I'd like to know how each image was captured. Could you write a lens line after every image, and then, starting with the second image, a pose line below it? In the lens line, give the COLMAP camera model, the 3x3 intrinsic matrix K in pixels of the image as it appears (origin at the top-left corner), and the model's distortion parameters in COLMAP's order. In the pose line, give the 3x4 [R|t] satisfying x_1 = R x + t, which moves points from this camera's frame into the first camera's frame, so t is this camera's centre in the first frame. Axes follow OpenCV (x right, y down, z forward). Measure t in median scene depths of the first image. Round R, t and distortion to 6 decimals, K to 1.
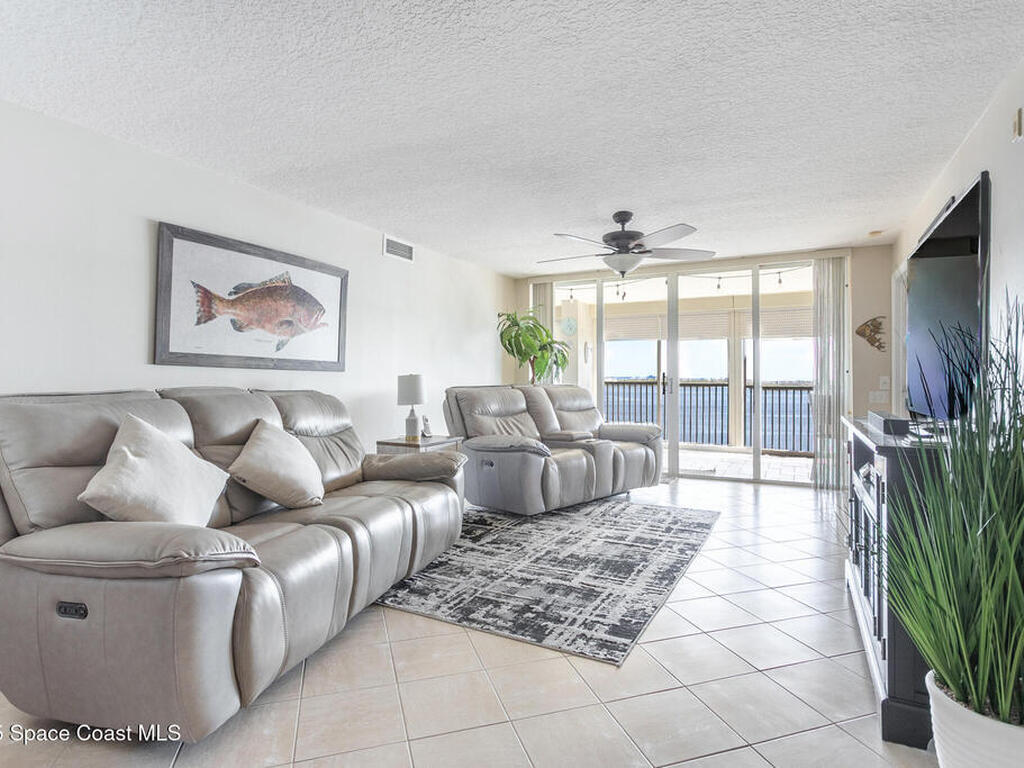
lens RADIAL K [[555.3, 0, 528.4], [0, 555.3, 368.0], [0, 0, 1]] dist [-0.019219, -0.000017]
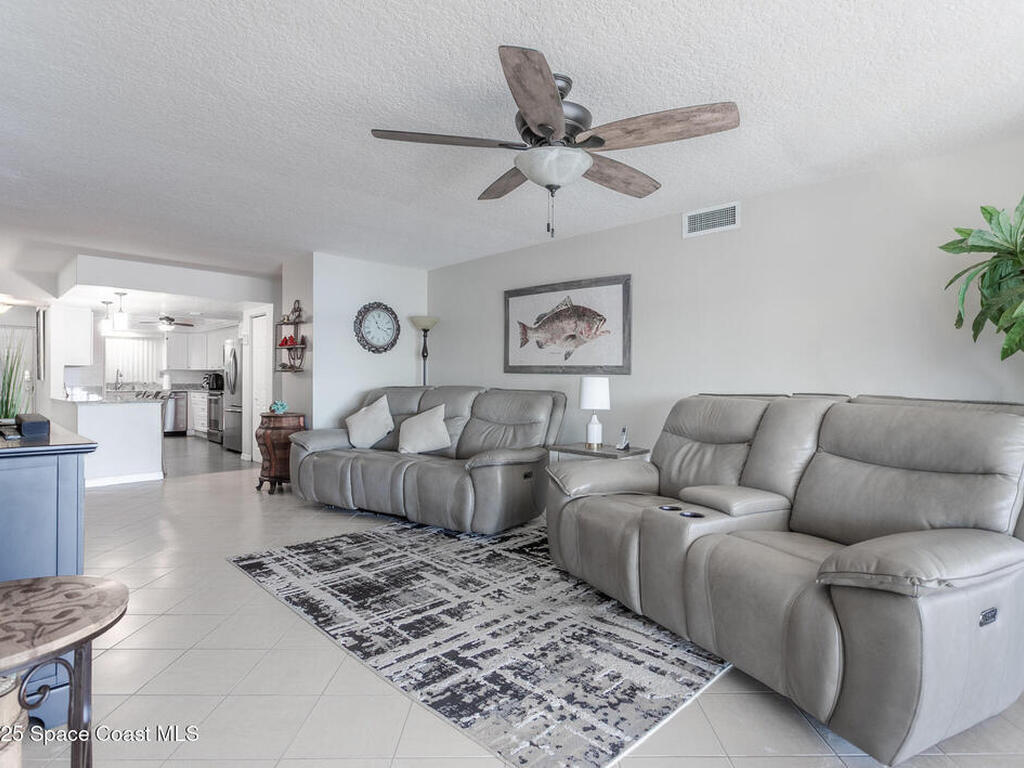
lens RADIAL K [[555.3, 0, 526.2], [0, 555.3, 380.8], [0, 0, 1]] dist [-0.019219, -0.000017]
pose [[-0.311786, -0.003317, -0.950147, 0.903892], [0.011045, 0.999914, -0.007115, 0.029197], [0.950088, -0.012712, -0.311722, 1.491888]]
